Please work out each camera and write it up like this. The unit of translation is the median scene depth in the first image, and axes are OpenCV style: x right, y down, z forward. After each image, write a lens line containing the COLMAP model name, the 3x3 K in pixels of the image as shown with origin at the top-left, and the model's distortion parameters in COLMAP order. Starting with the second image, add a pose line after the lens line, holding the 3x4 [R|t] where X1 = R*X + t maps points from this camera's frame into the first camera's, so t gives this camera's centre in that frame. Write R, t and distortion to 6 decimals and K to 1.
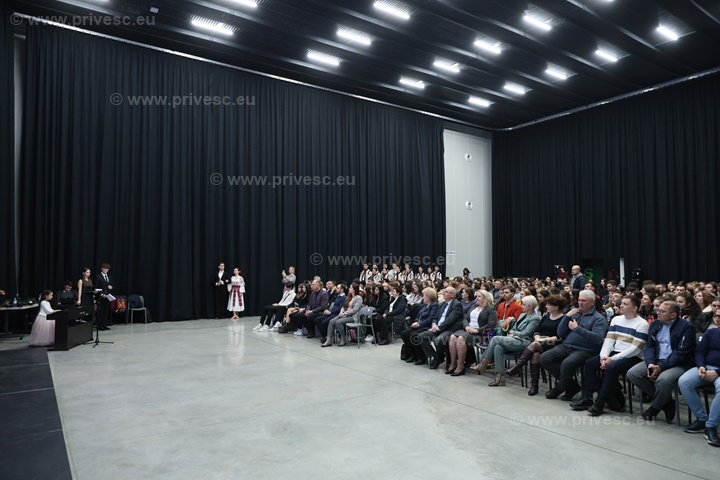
lens RADIAL K [[485.5, 0, 362.7], [0, 485.5, 241.7], [0, 0, 1]] dist [-0.001598, -0.001406]
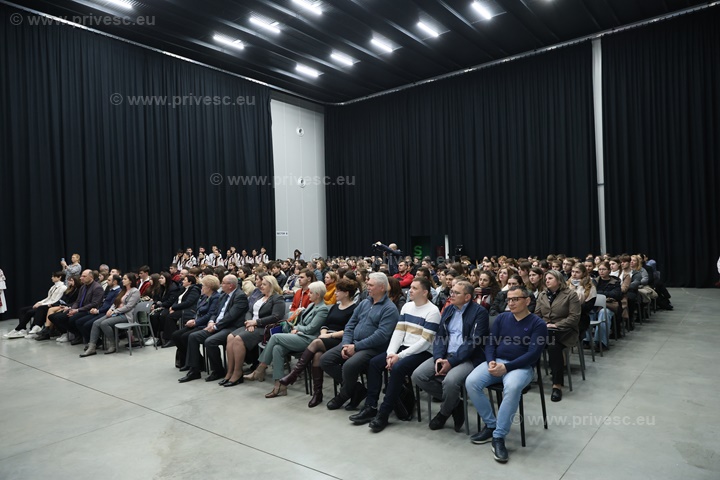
lens RADIAL K [[484.5, 0, 360.1], [0, 484.5, 242.2], [0, 0, 1]] dist [0.000936, -0.001928]
pose [[0.957515, -0.025485, 0.287255, 0.109681], [0.014535, 0.999086, 0.040190, 0.008030], [-0.288017, -0.034307, 0.957011, 0.121408]]
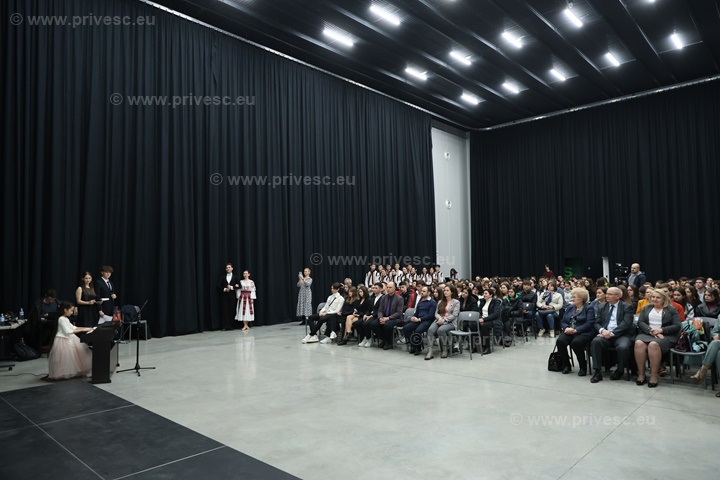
lens RADIAL K [[485.2, 0, 361.3], [0, 485.2, 239.7], [0, 0, 1]] dist [0.000264, -0.001032]
pose [[0.976710, 0.002057, 0.214552, -0.333086], [-0.000248, 0.999964, -0.008460, 0.009676], [-0.214562, 0.008210, 0.976676, 0.159868]]
